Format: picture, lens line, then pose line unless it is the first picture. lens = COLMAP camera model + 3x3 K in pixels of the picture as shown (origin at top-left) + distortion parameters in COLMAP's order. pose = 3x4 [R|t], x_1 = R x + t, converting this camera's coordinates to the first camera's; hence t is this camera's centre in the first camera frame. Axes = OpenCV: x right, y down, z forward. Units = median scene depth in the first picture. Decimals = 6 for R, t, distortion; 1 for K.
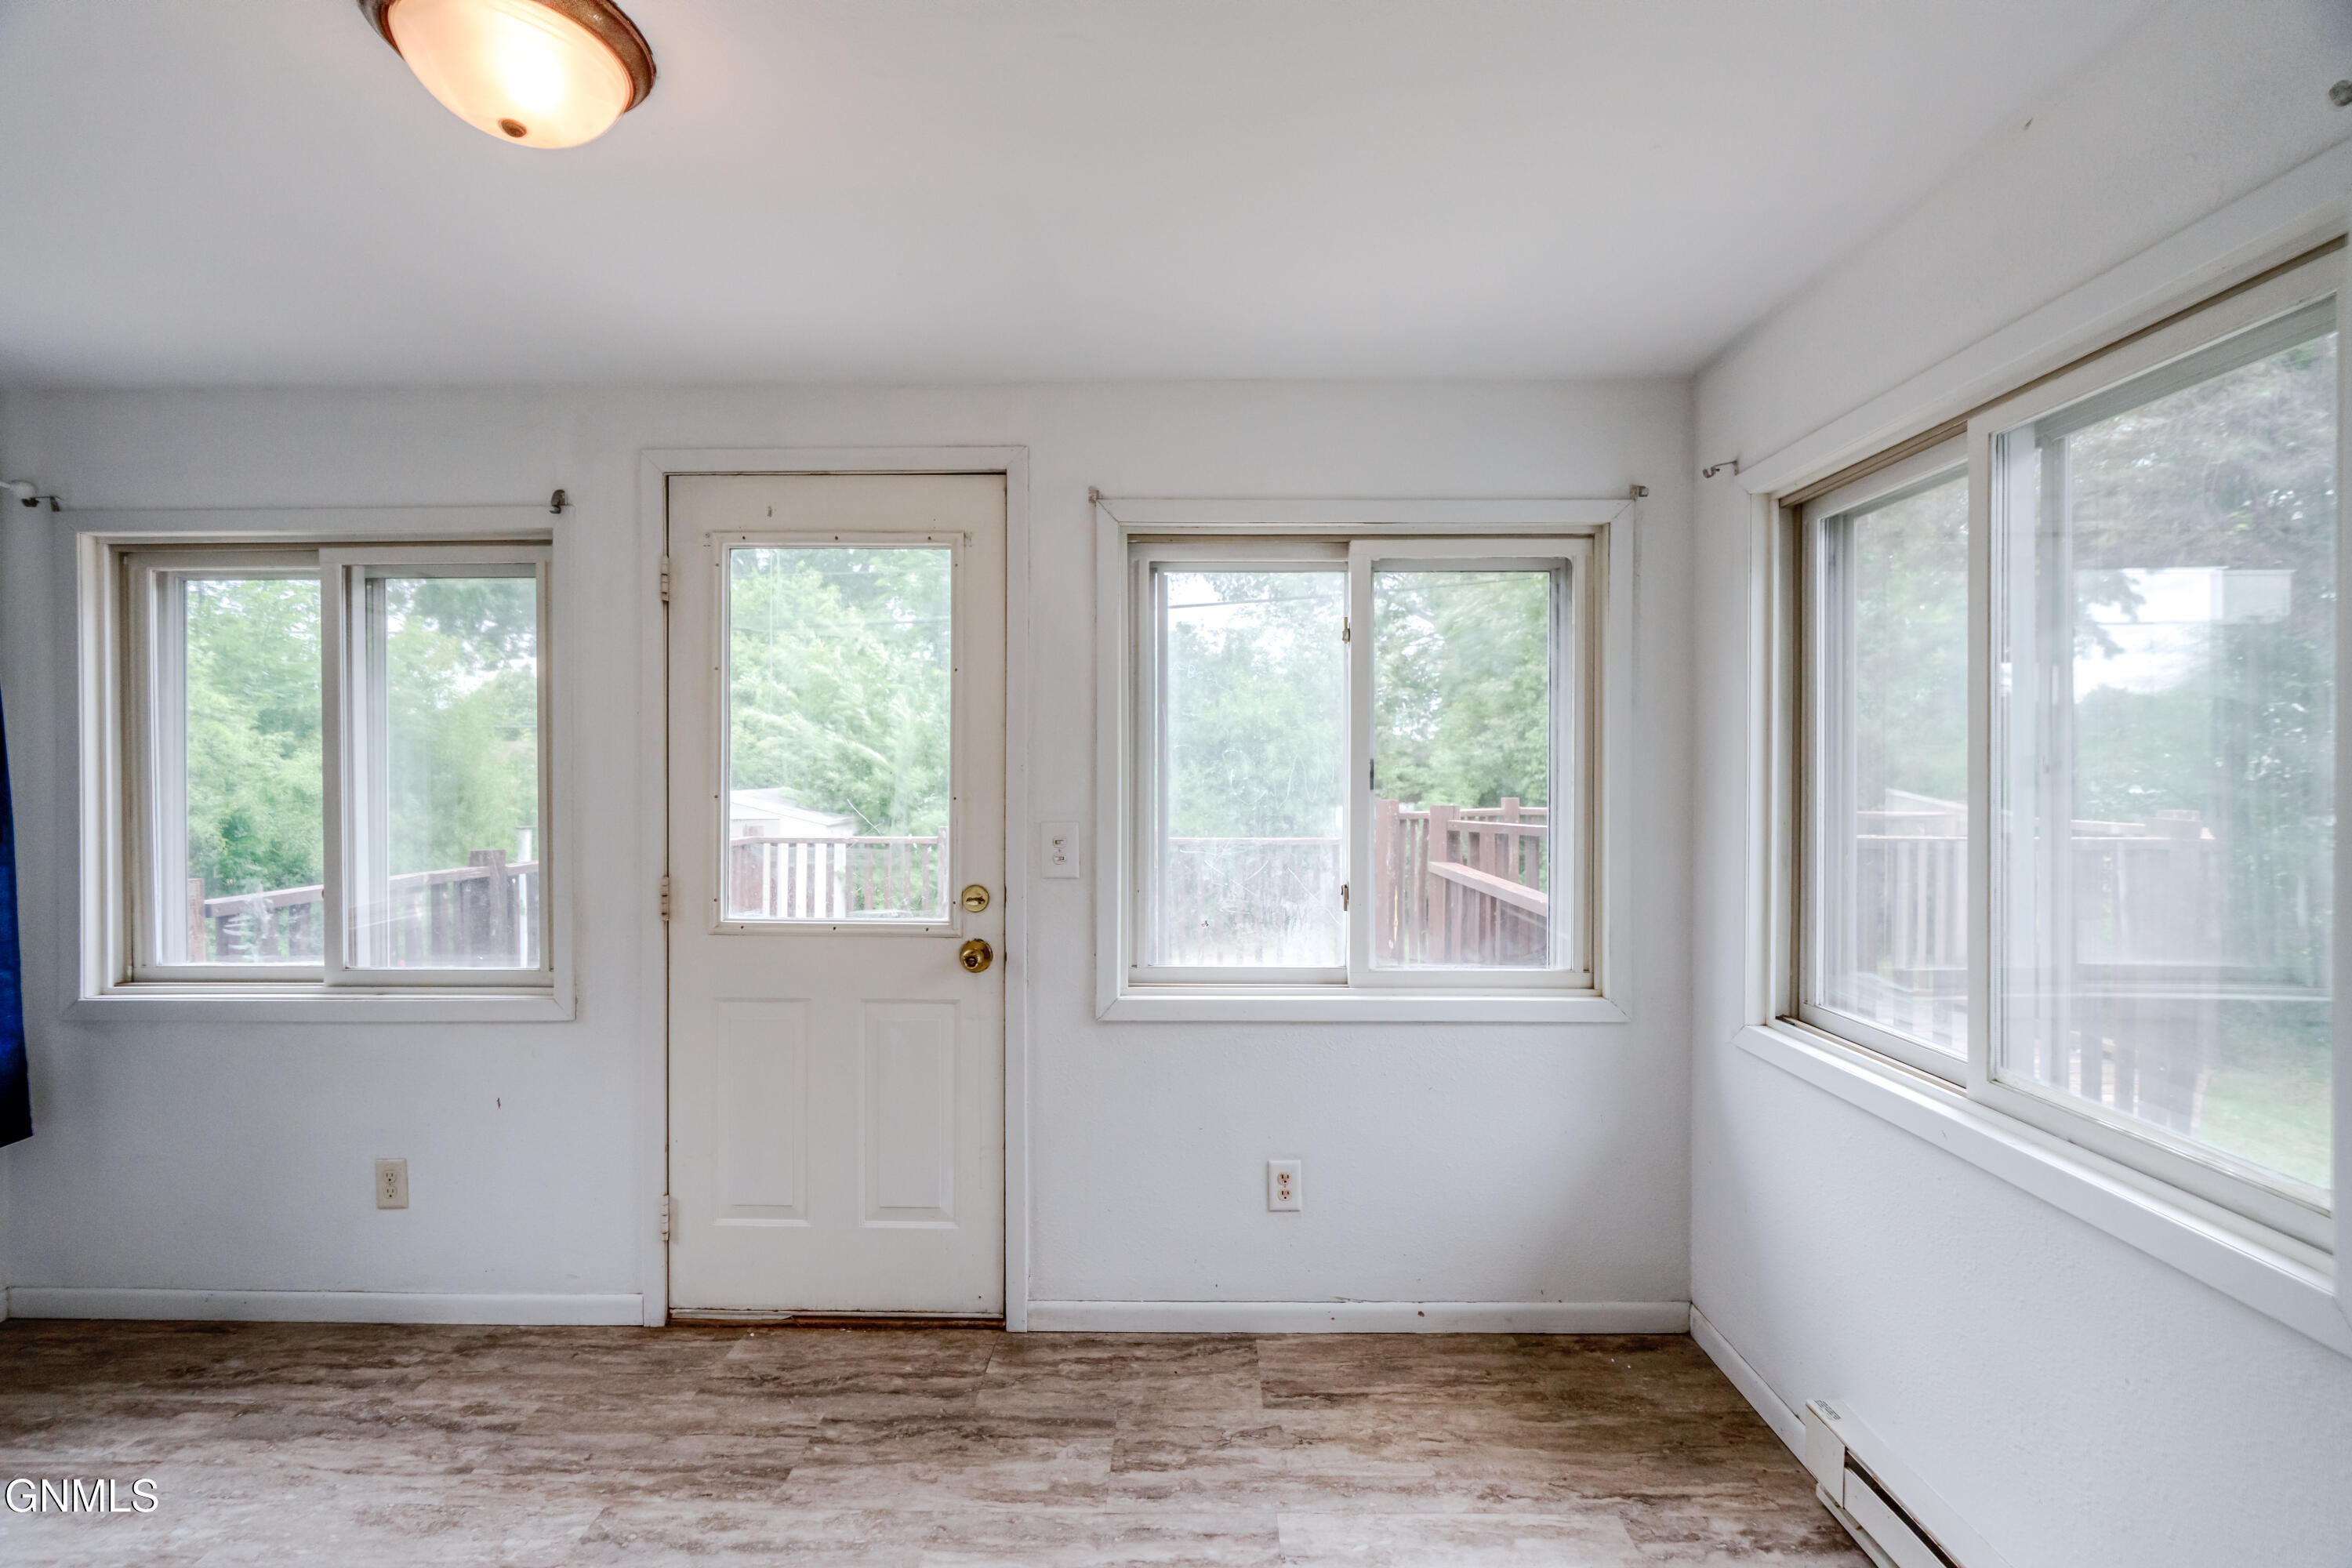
lens RADIAL K [[1066.8, 0, 1182.3], [0, 1066.8, 779.2], [0, 0, 1]] dist [-0.006895, 0.000739]
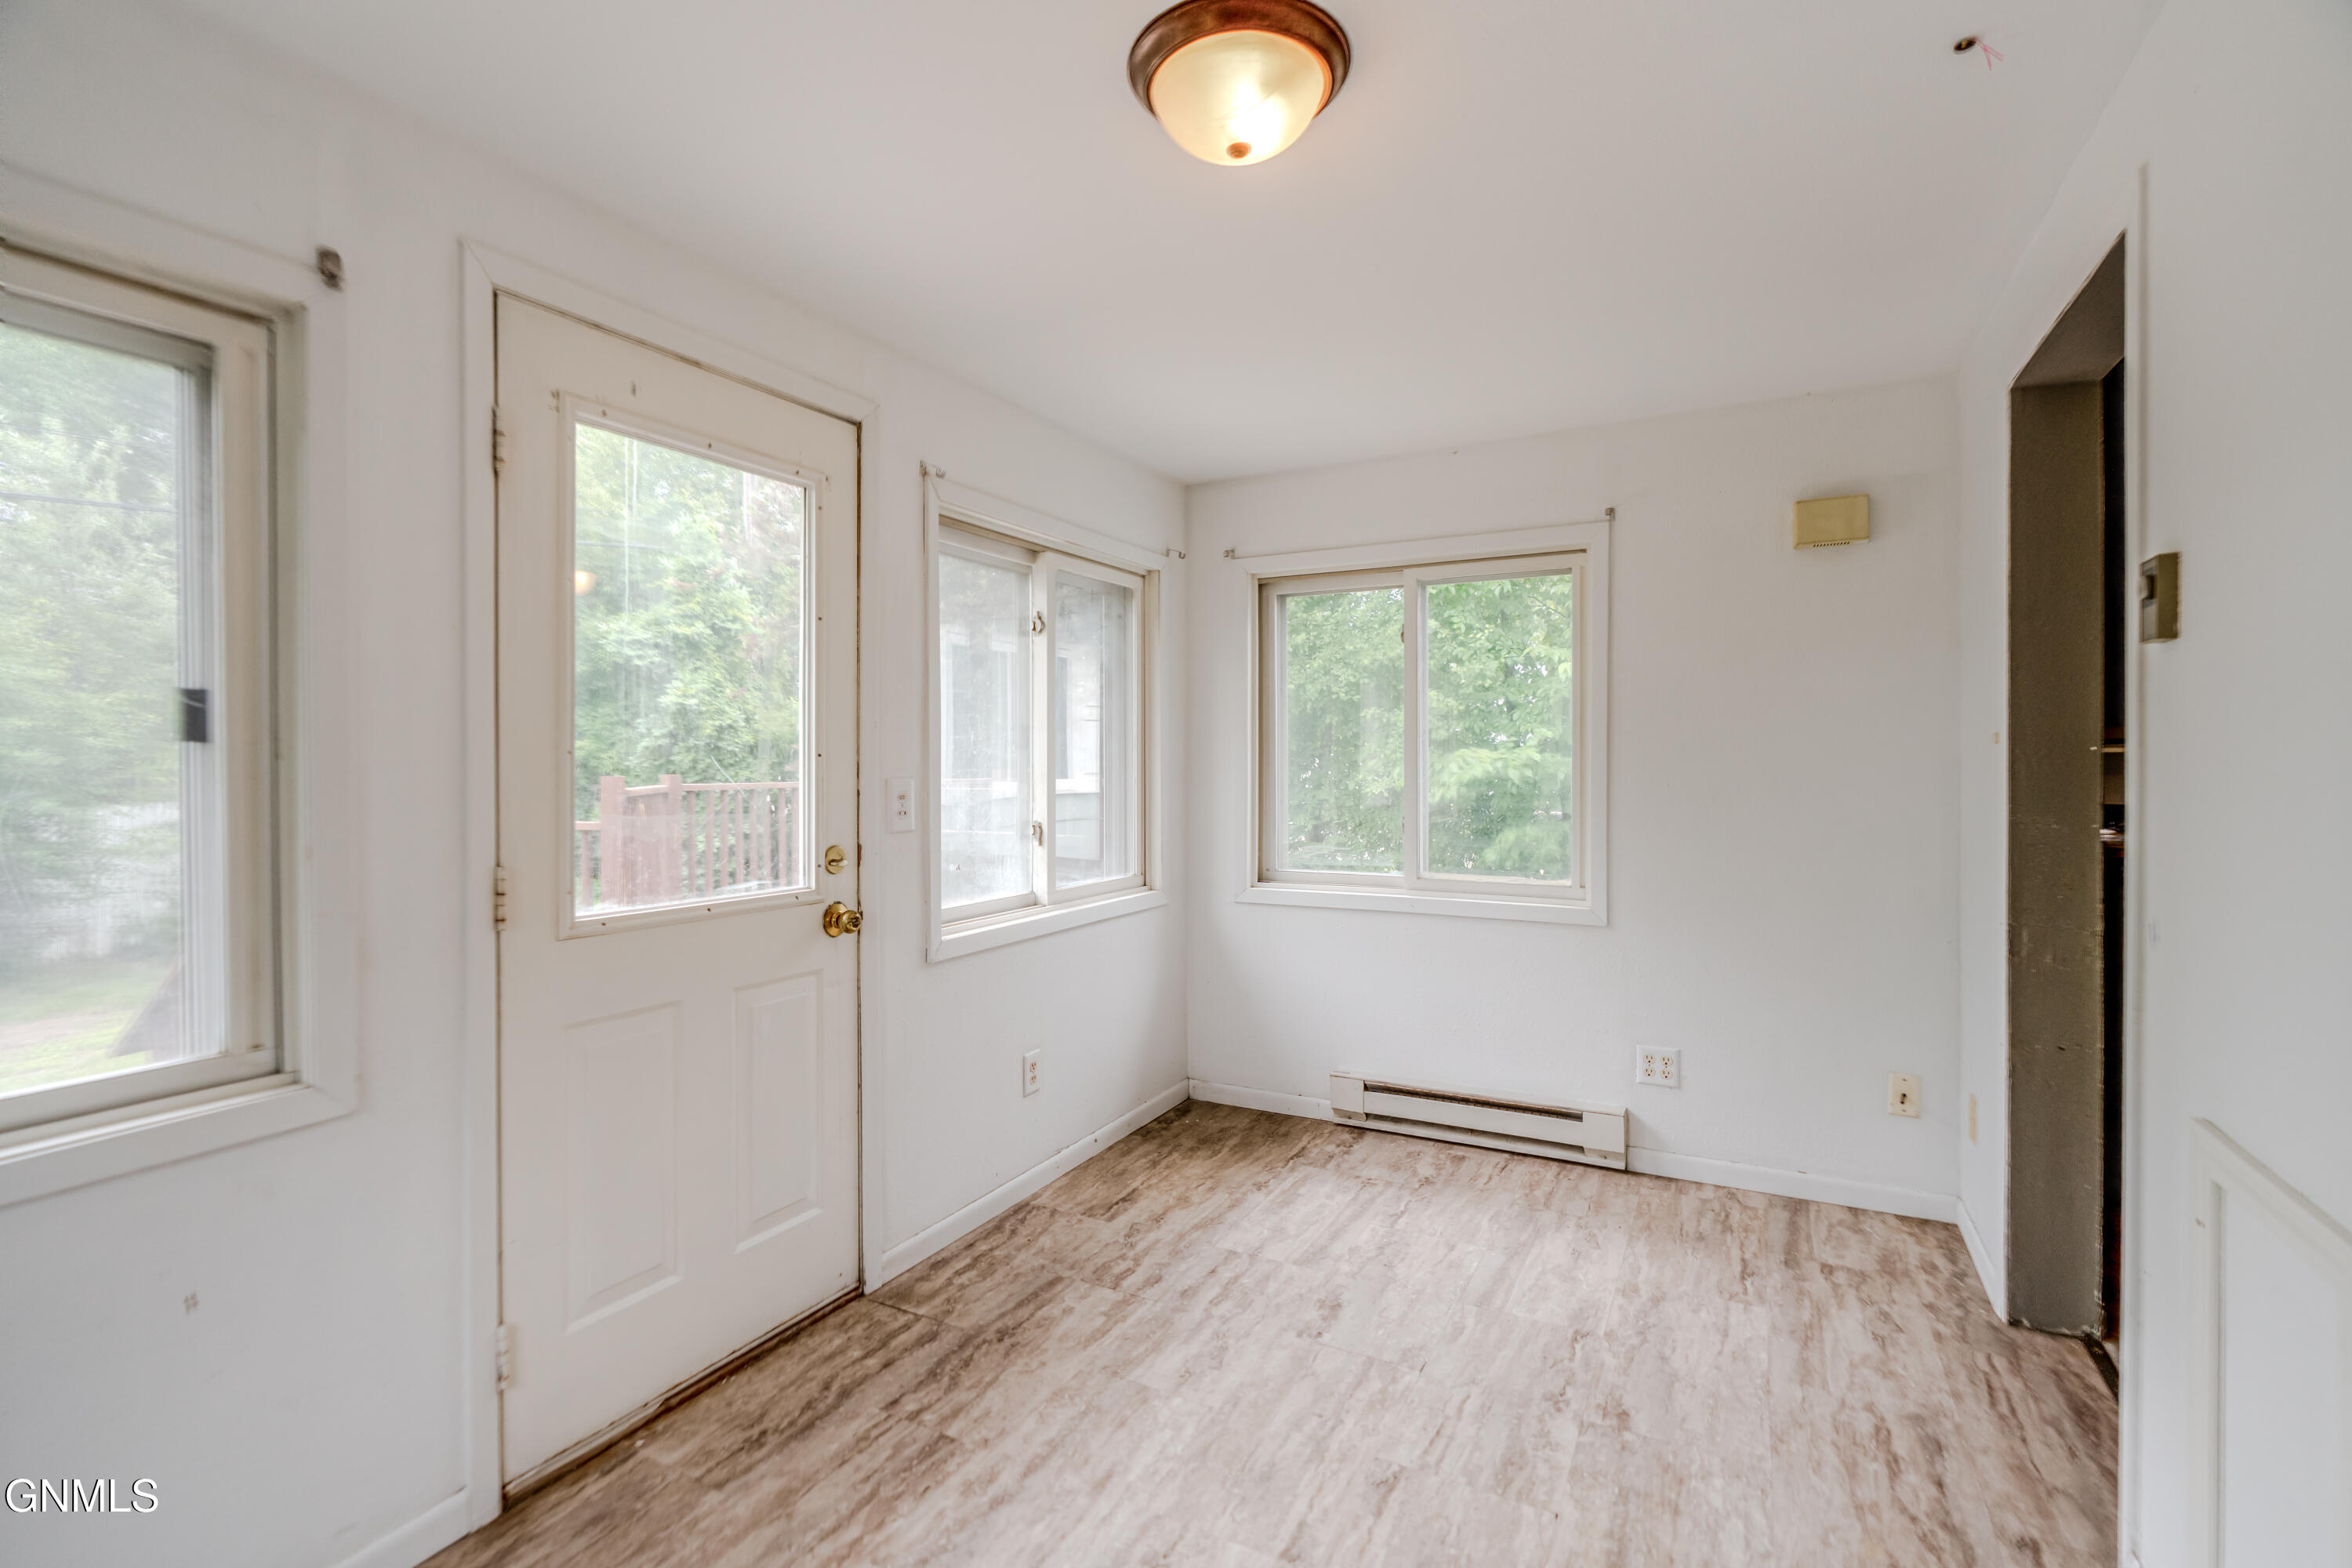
lens RADIAL K [[1066.8, 0, 1182.3], [0, 1066.8, 779.2], [0, 0, 1]] dist [-0.006895, 0.000739]
pose [[0.457048, -0.018963, 0.889240, -0.953691], [0.015844, 0.999788, 0.013176, 0.033785], [-0.889301, 0.008067, 0.457252, 0.301530]]
